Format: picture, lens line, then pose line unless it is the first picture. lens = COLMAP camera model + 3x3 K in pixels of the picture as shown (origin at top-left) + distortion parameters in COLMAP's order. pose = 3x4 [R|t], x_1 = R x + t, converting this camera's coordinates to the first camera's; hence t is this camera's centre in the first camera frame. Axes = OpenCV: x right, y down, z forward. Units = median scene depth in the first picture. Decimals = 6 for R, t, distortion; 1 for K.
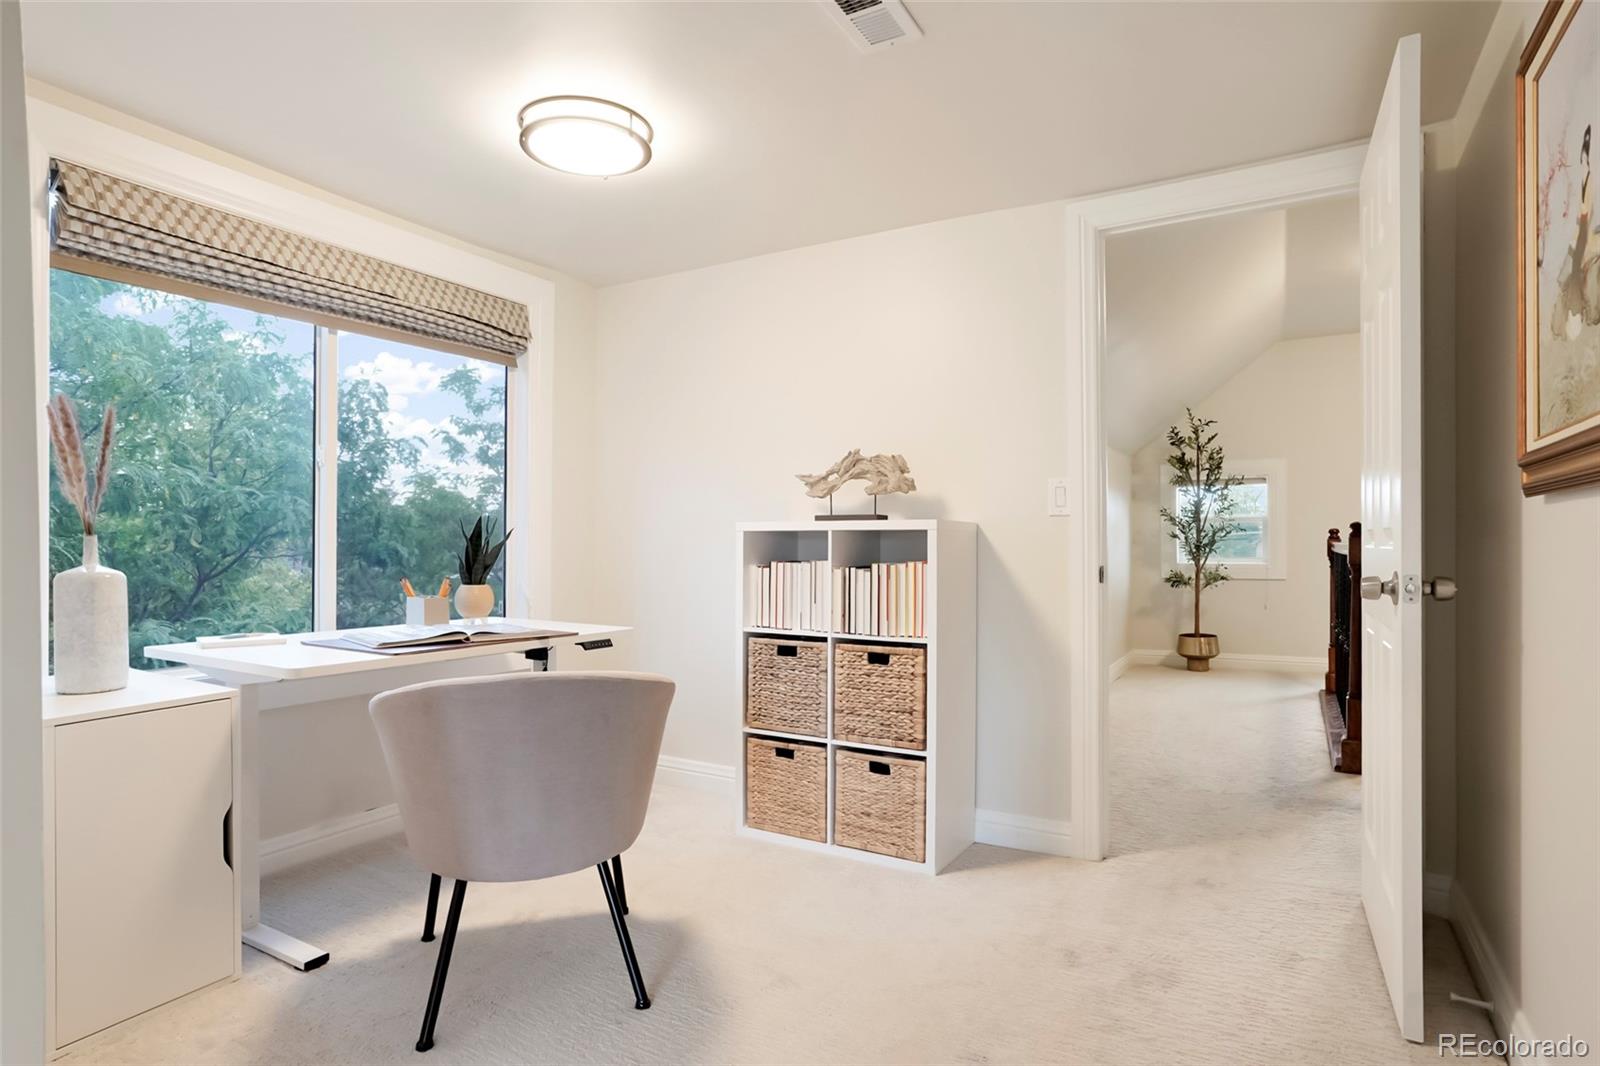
lens RADIAL K [[840.7, 0, 804.4], [0, 840.7, 539.6], [0, 0, 1]] dist [-0.006036, 0.000498]
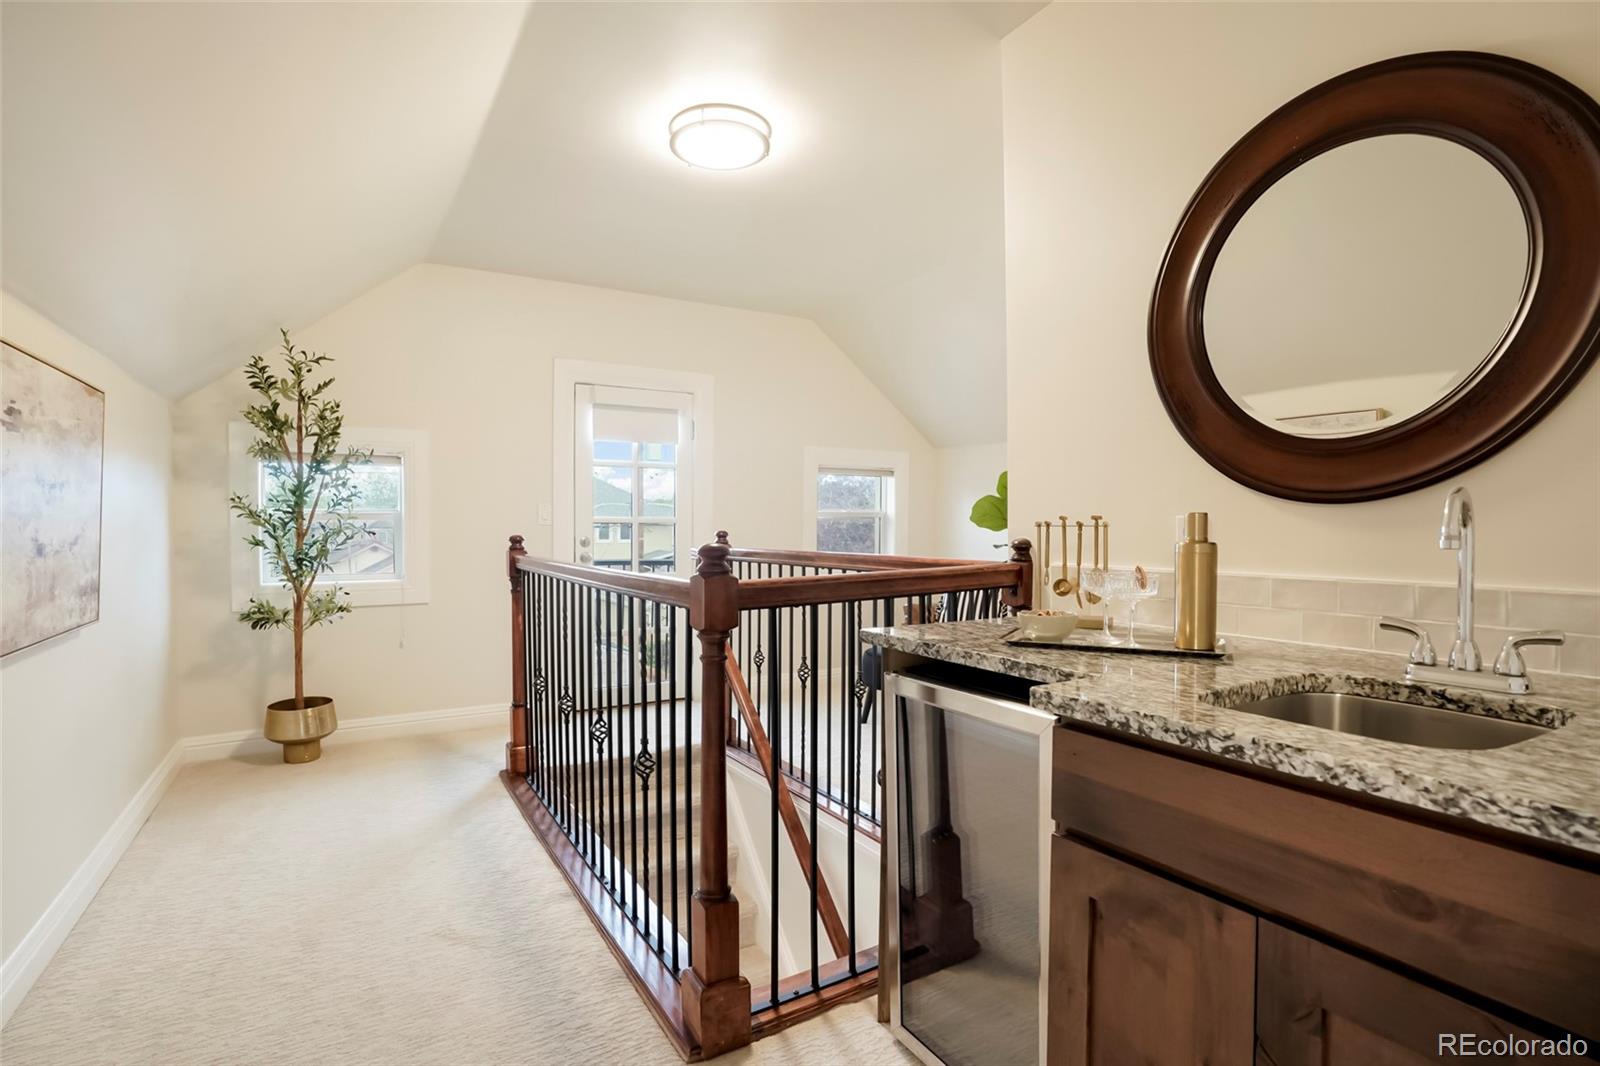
lens RADIAL K [[796.6, 0, 805.6], [0, 796.6, 535.4], [0, 0, 1]] dist [-0.018901, 0.002997]
pose [[0.494962, -0.012053, 0.868831, 0.149377], [-0.004202, 0.999859, 0.016265, -0.020662], [-0.868905, -0.011702, 0.494841, 0.391950]]
